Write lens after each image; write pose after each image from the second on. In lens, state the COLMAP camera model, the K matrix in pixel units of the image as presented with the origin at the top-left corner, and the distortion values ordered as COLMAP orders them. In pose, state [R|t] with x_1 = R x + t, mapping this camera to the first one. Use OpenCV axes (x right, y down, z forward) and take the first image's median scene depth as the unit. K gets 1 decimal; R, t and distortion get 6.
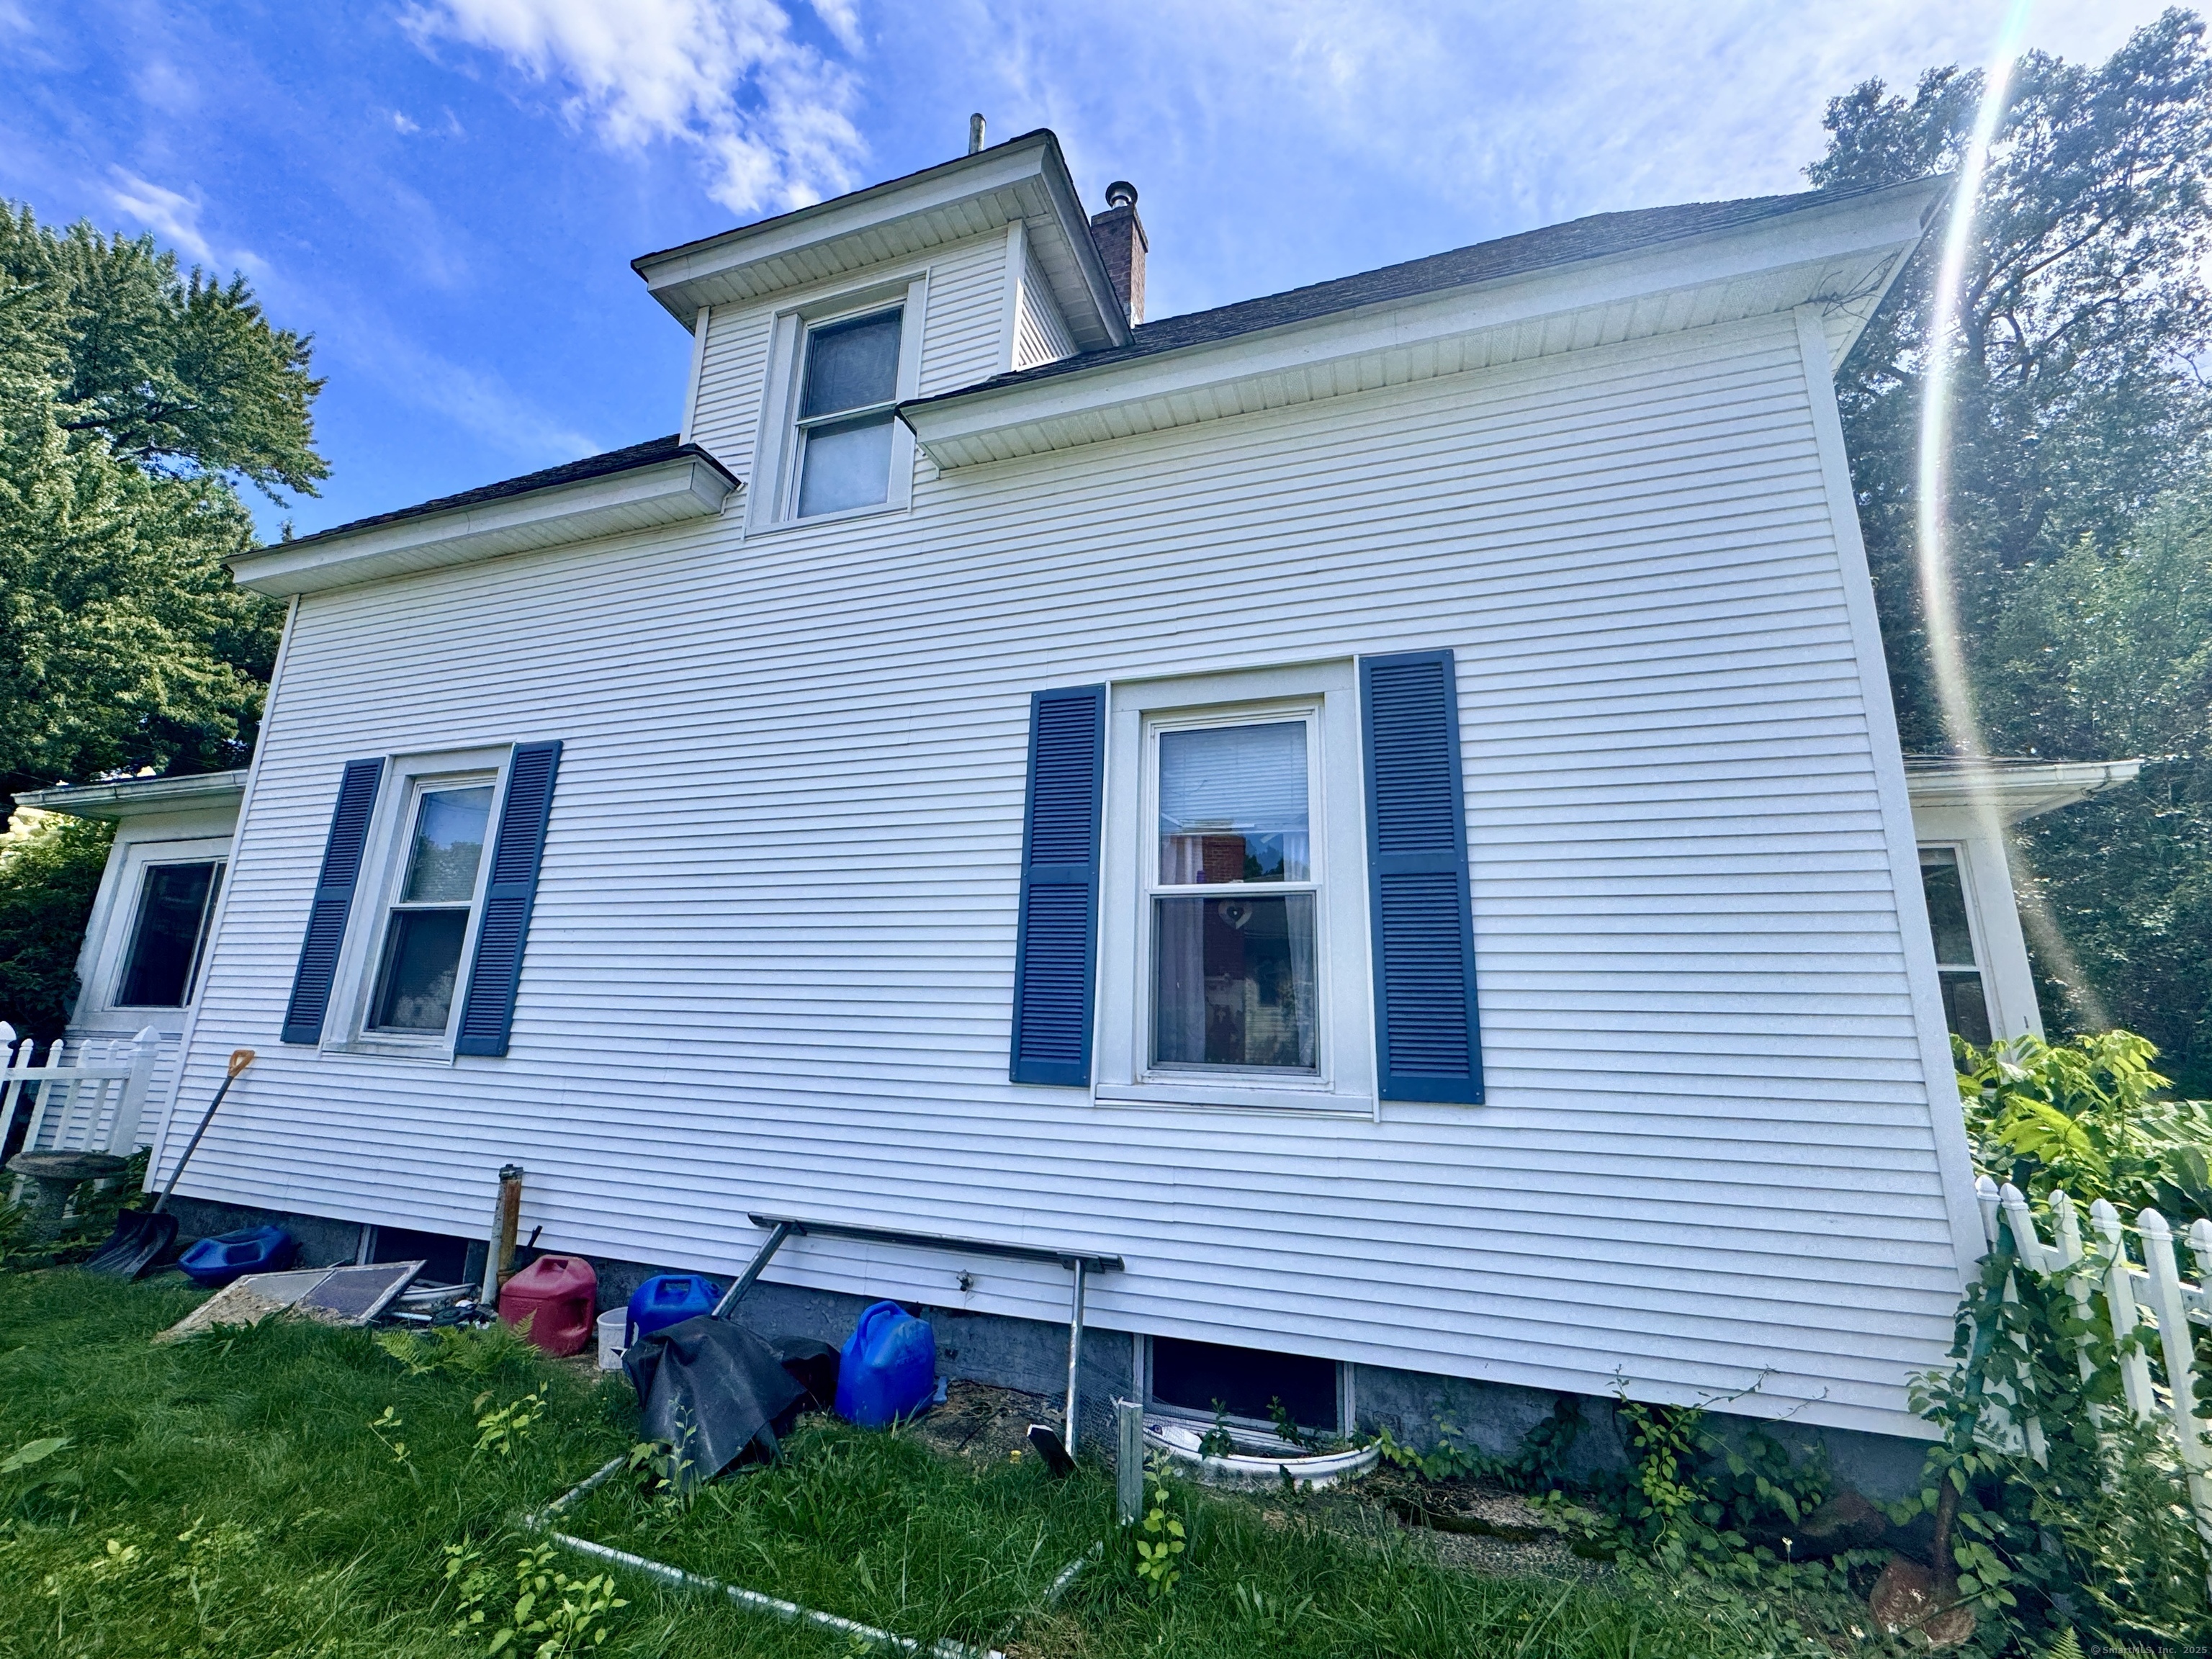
lens RADIAL K [[882.8, 0, 1107.2], [0, 882.8, 829.7], [0, 0, 1]] dist [-0.004890, 0.000722]
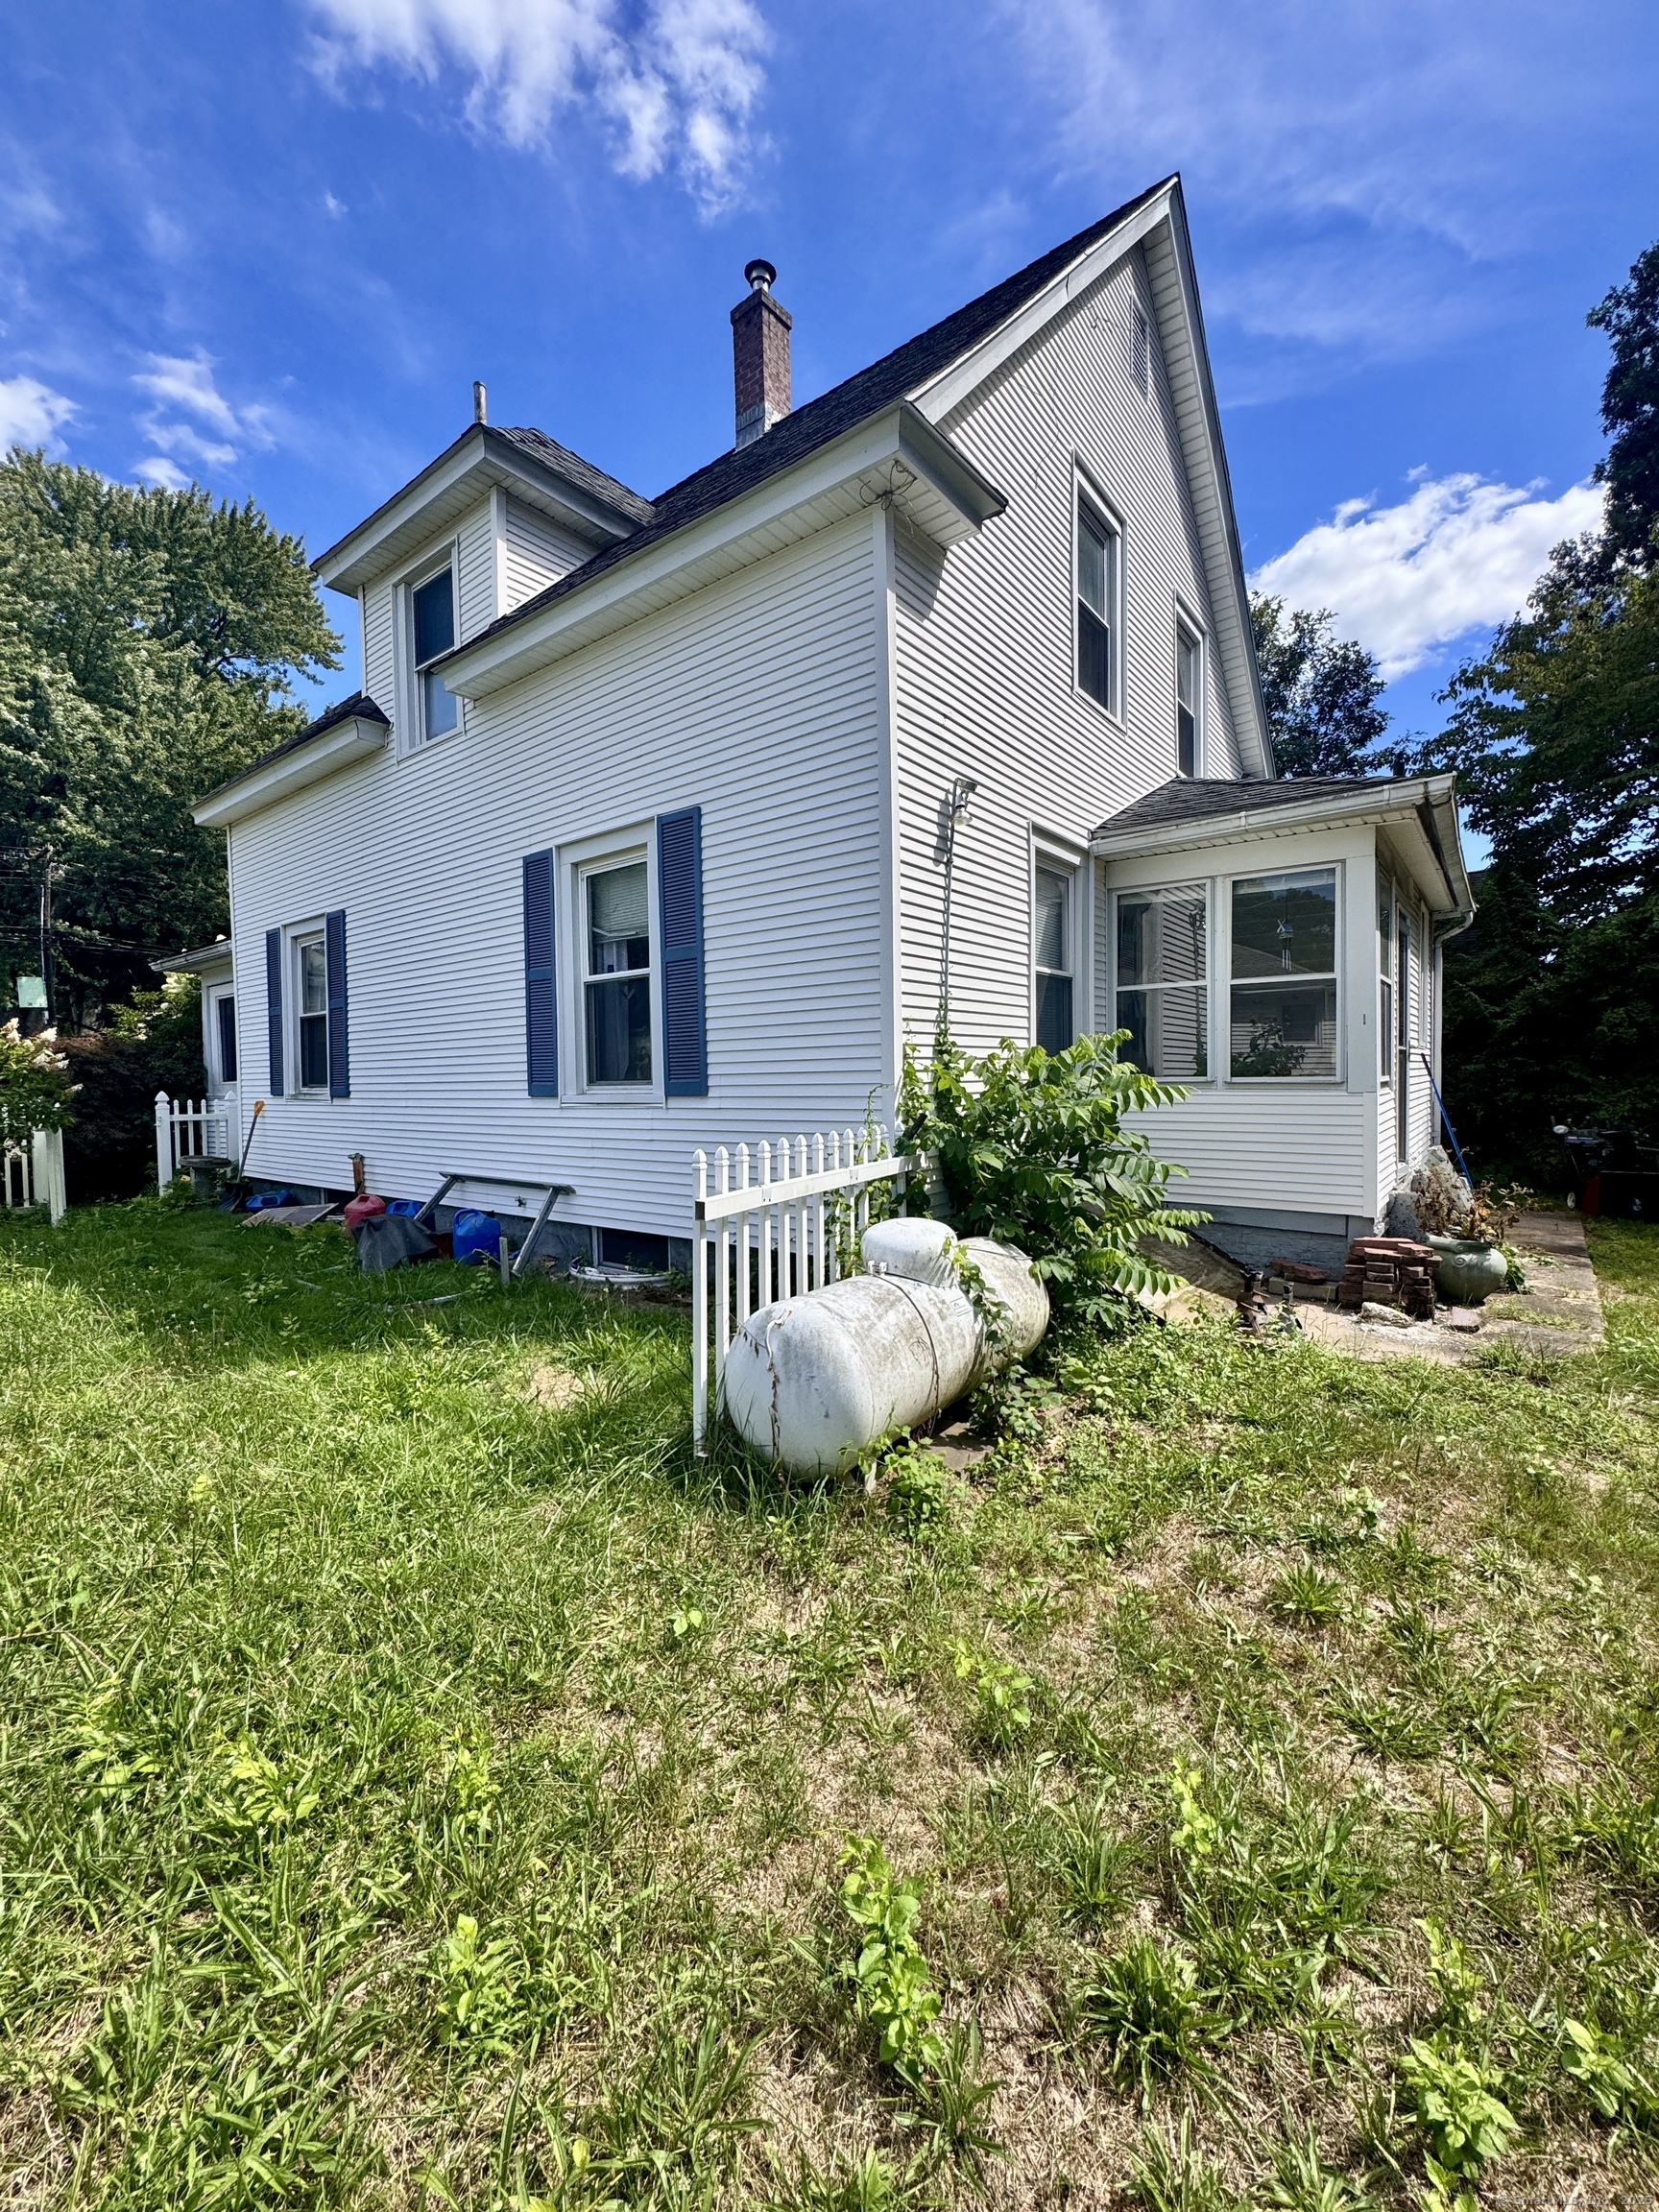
lens RADIAL K [[882.8, 0, 824.8], [0, 882.8, 1104.4], [0, 0, 1]] dist [-0.004890, 0.000722]
pose [[0.942396, -0.035256, -0.332636, 0.929475], [0.117915, 0.965609, 0.231724, -0.031656], [0.313027, -0.257598, 0.914143, -0.379451]]
